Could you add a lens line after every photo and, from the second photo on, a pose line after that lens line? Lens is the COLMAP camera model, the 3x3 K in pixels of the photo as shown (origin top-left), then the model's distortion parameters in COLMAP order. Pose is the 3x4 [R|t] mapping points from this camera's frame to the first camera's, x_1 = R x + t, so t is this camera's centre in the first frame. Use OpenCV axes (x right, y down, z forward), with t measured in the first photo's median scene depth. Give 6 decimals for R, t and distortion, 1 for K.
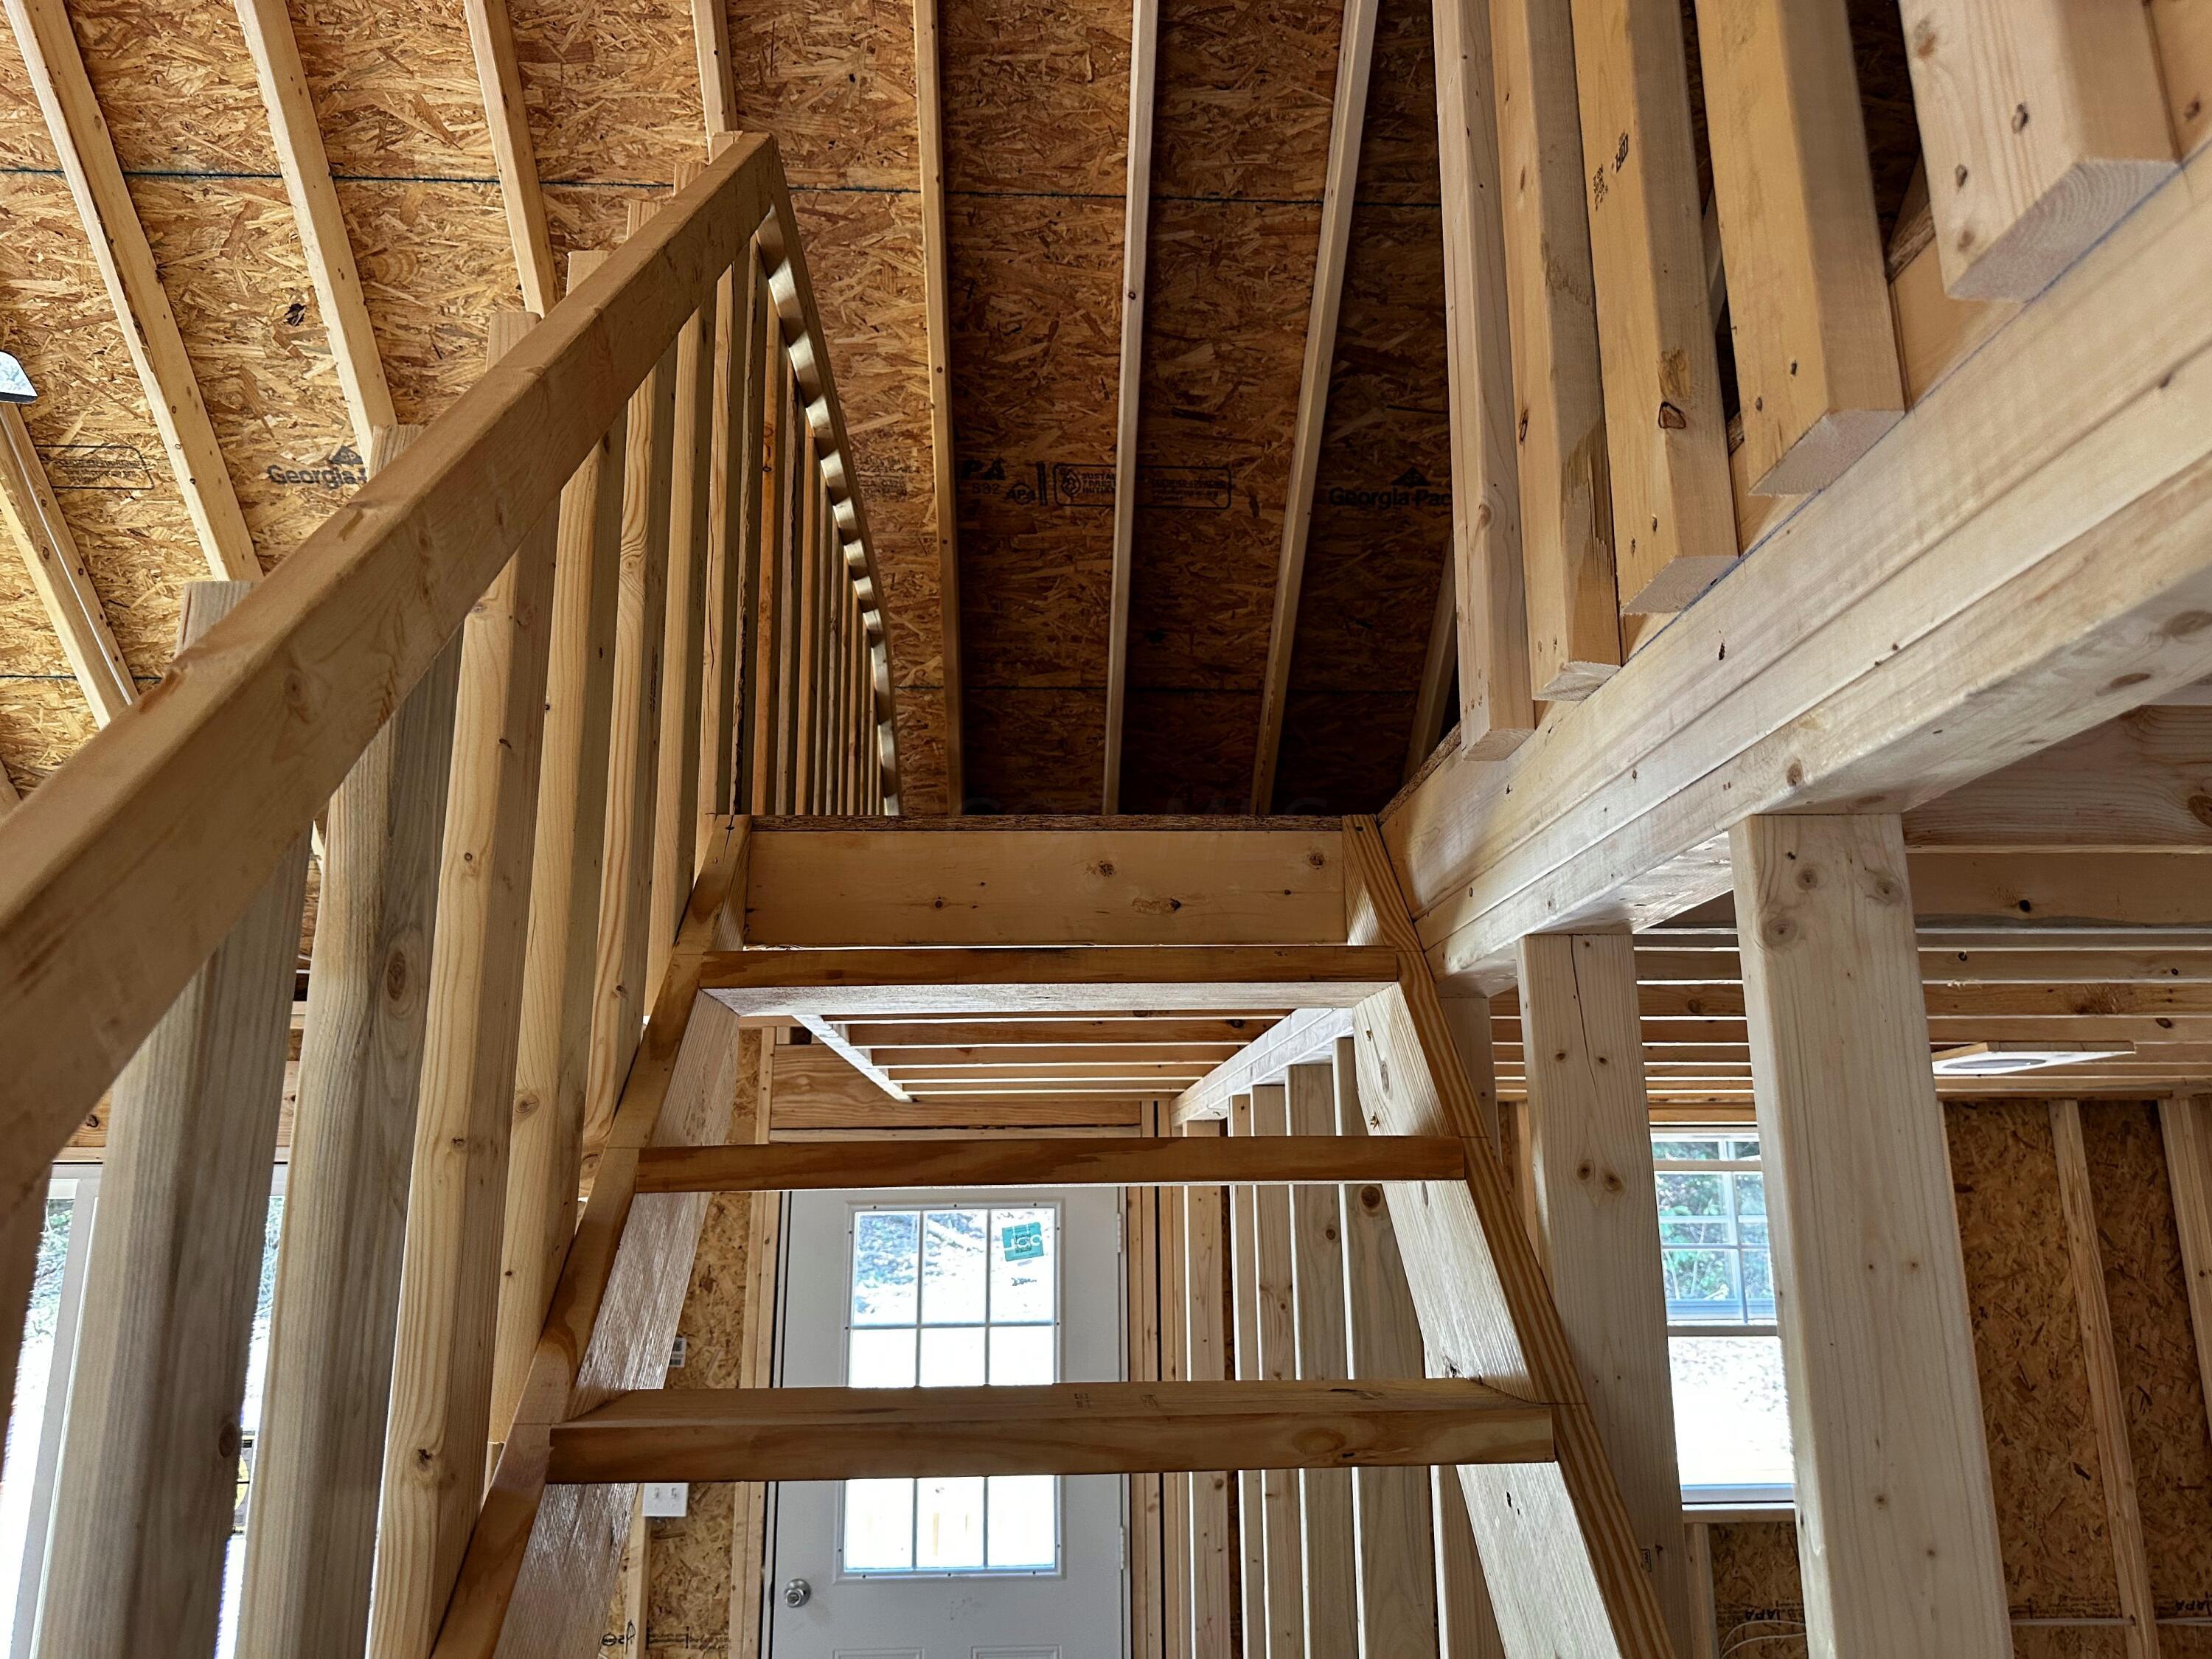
lens RADIAL K [[1556.0, 0, 1108.8], [0, 1556.0, 808.6], [0, 0, 1]] dist [0.061108, -0.081252]
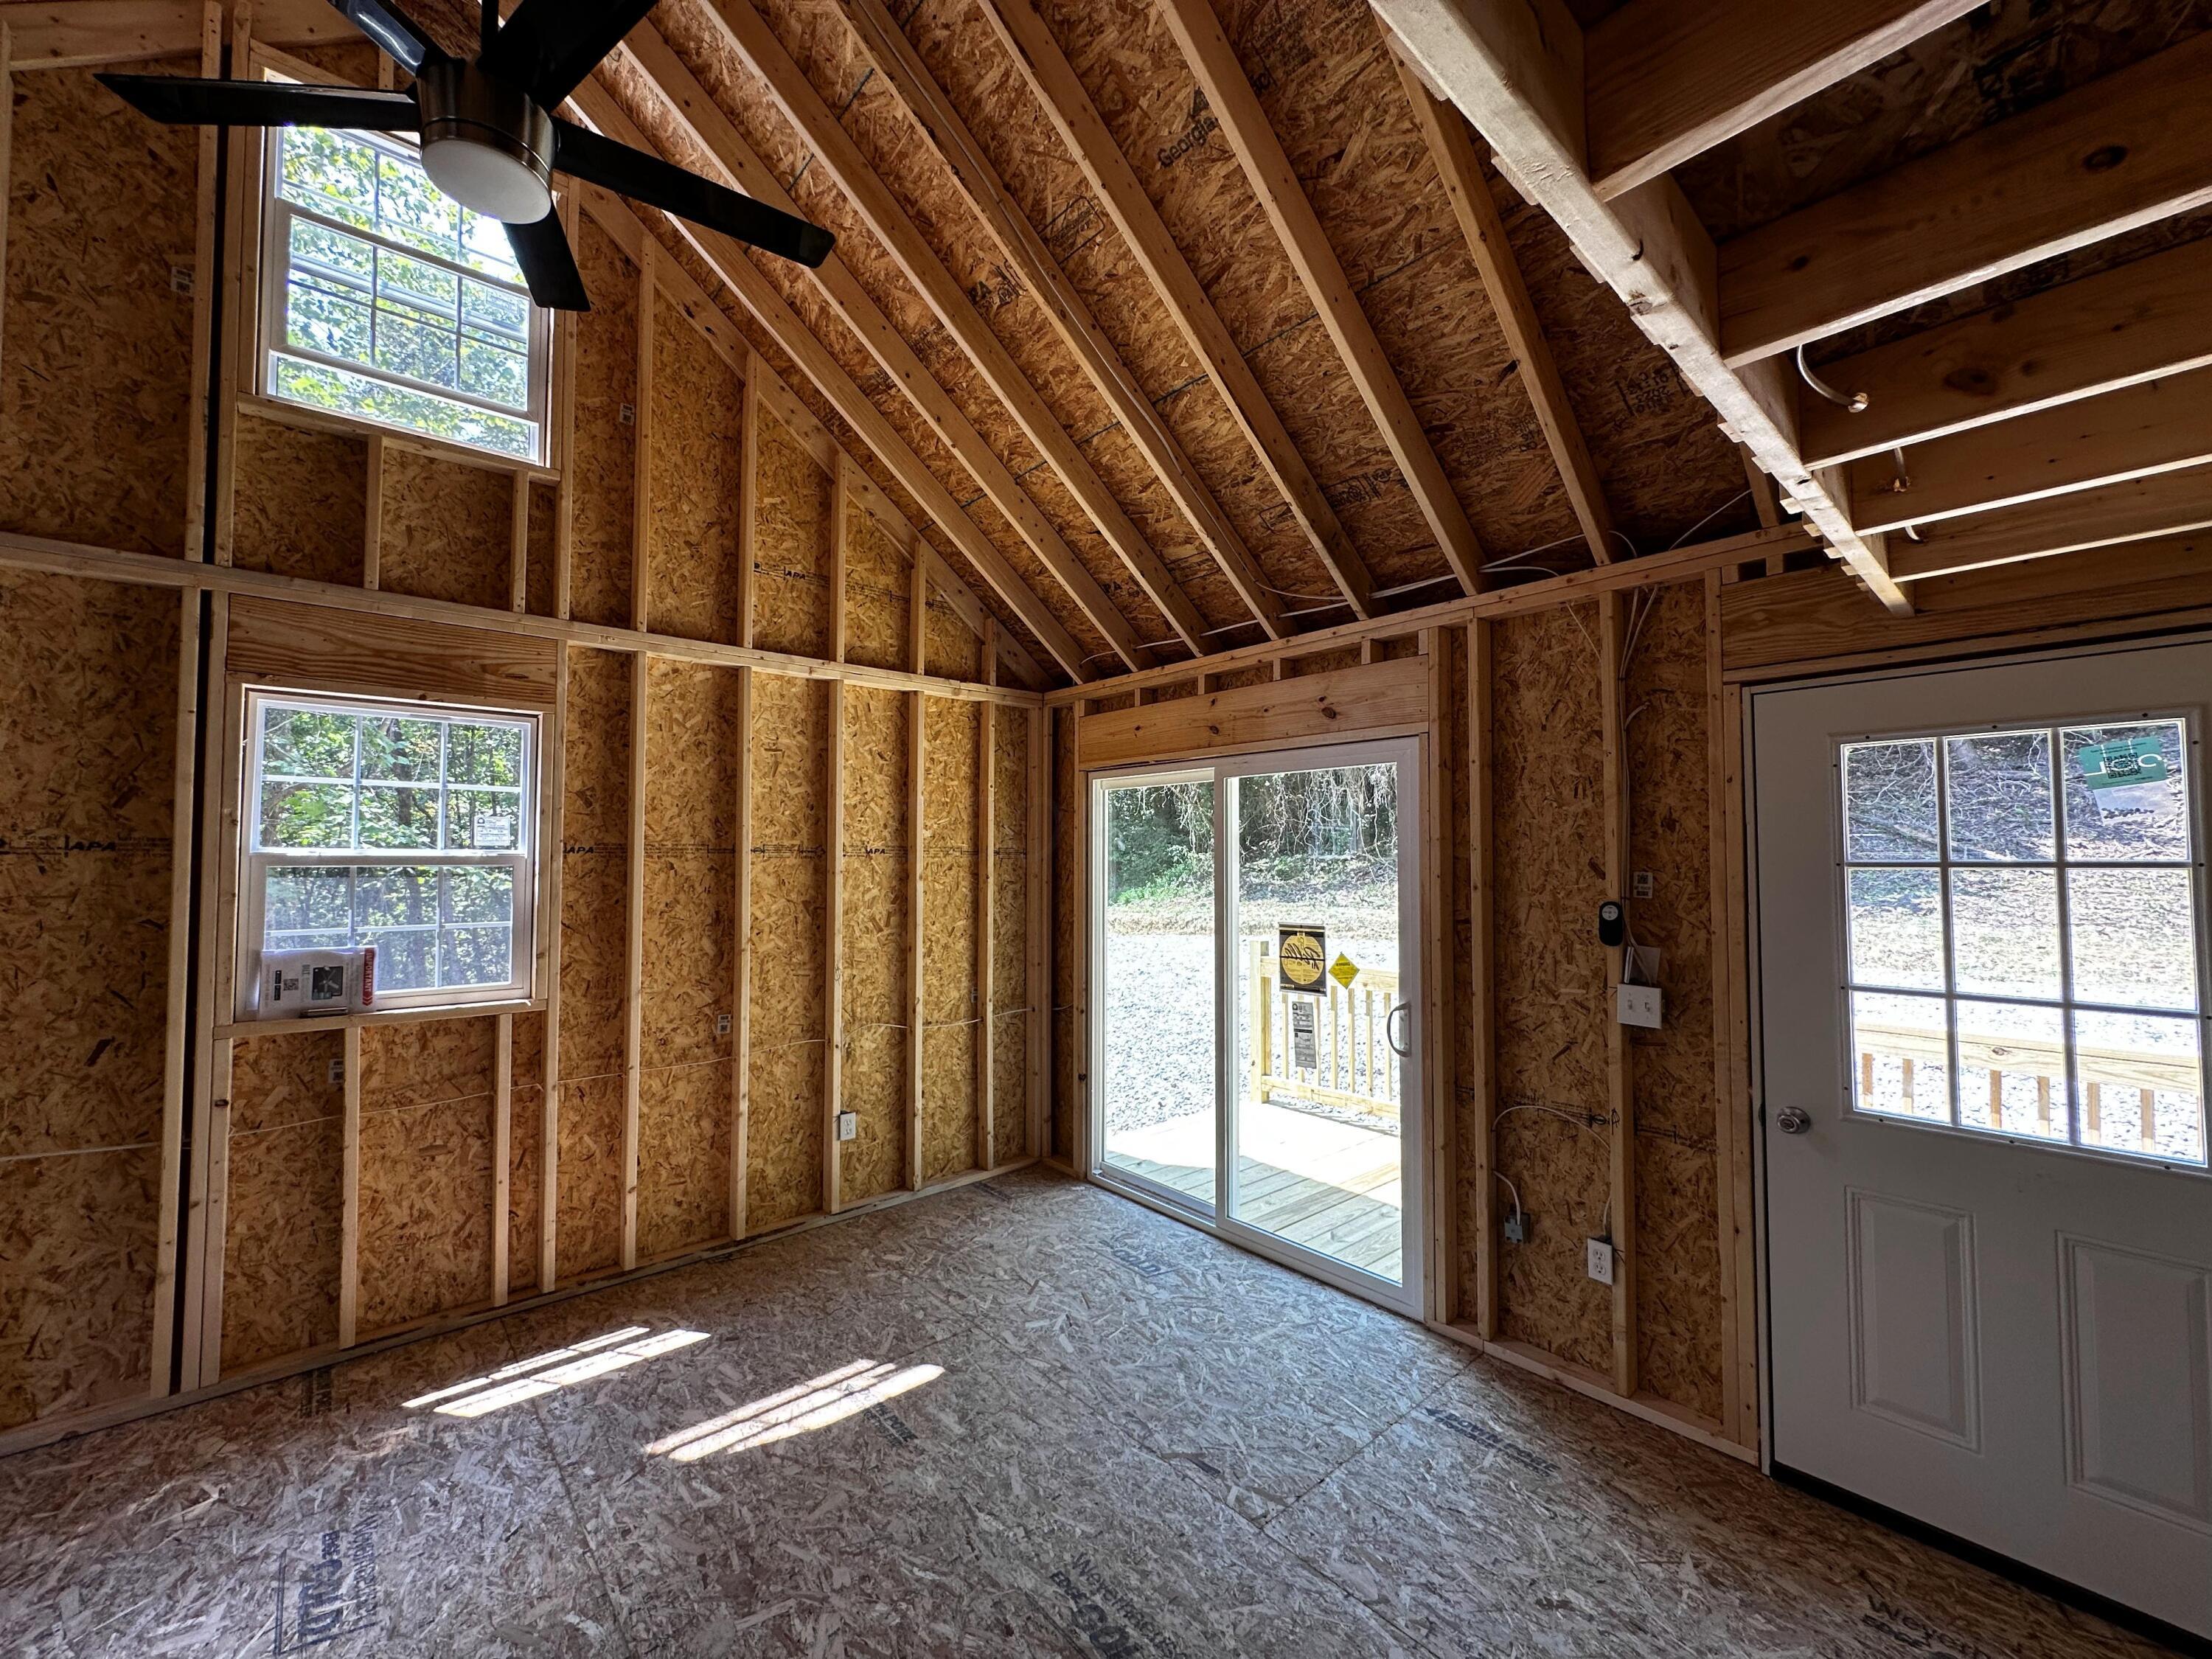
lens RADIAL K [[885.9, 0, 1108.2], [0, 885.9, 828.0], [0, 0, 1]] dist [-0.007229, 0.002485]
pose [[0.619670, -0.017502, -0.784667, -0.027539], [0.190218, 0.973295, 0.128510, 0.166273], [0.761463, -0.228892, 0.606451, 0.375486]]
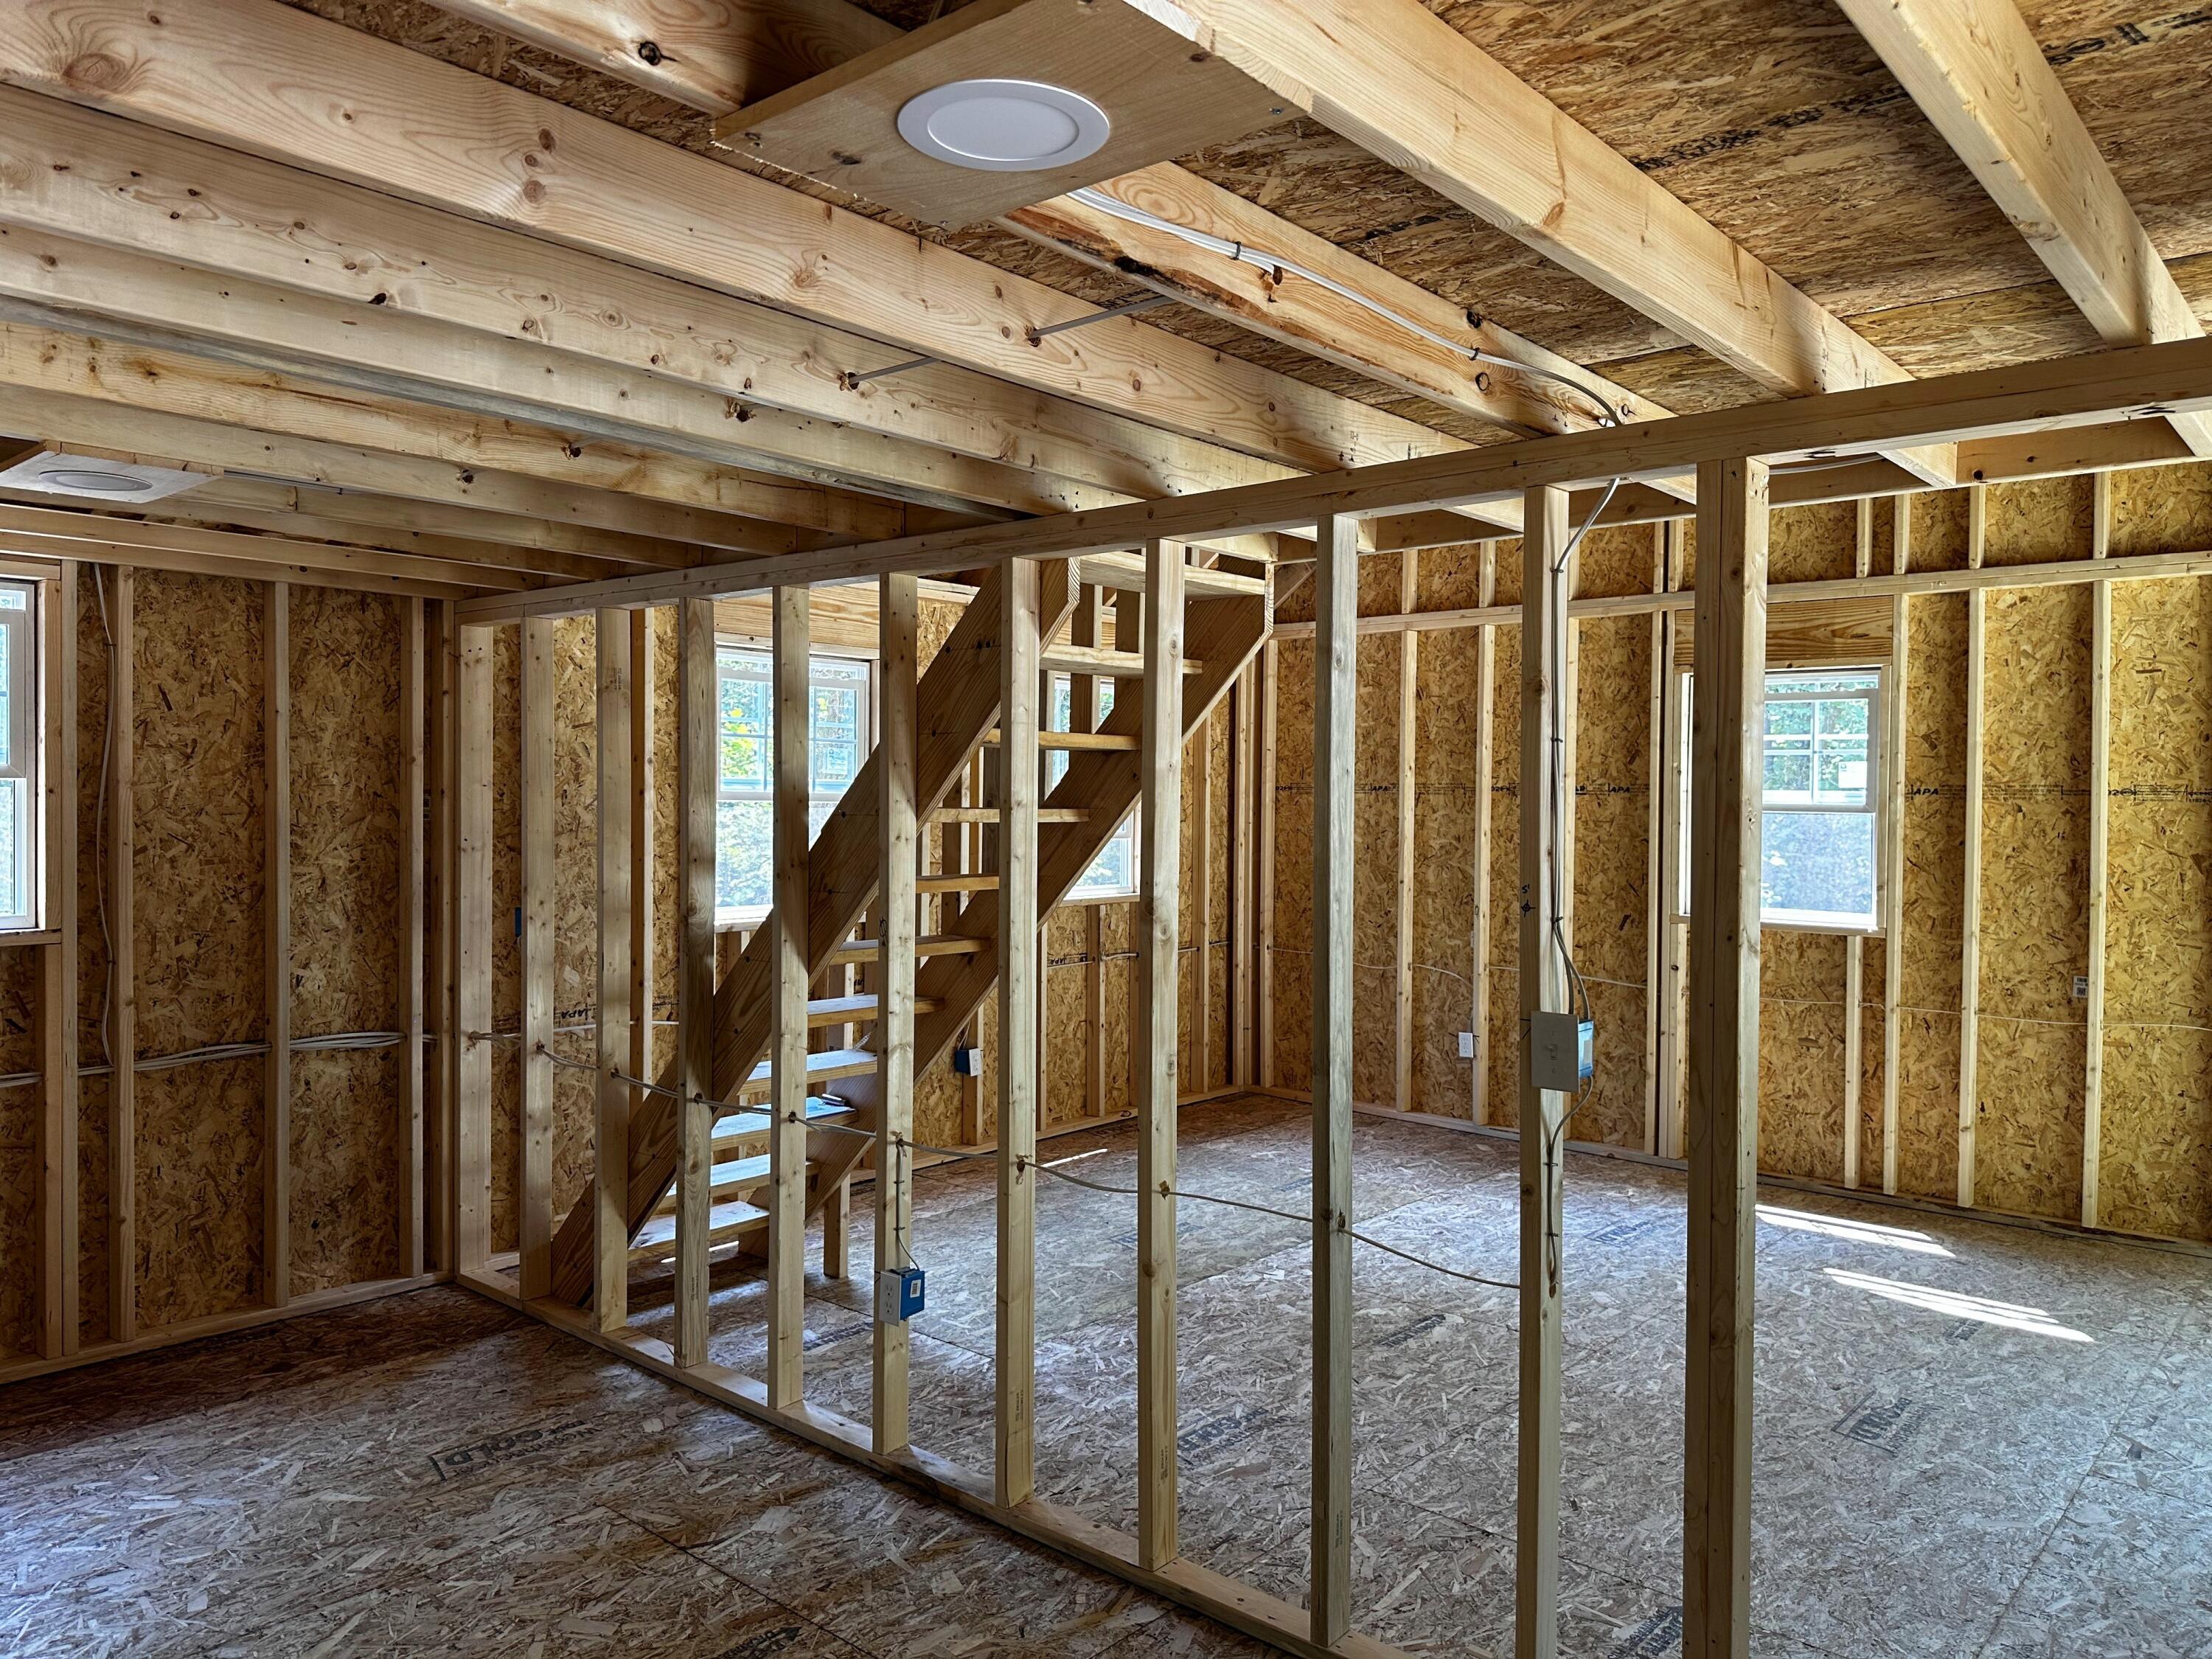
lens RADIAL K [[1556.0, 0, 1086.5], [0, 1556.0, 811.7], [0, 0, 1]] dist [0.061108, -0.081252]
pose [[-0.709207, 0.011099, -0.704913, 0.644495], [0.173983, 0.971706, -0.159743, 0.313795], [0.683195, -0.235934, -0.691071, 0.966876]]
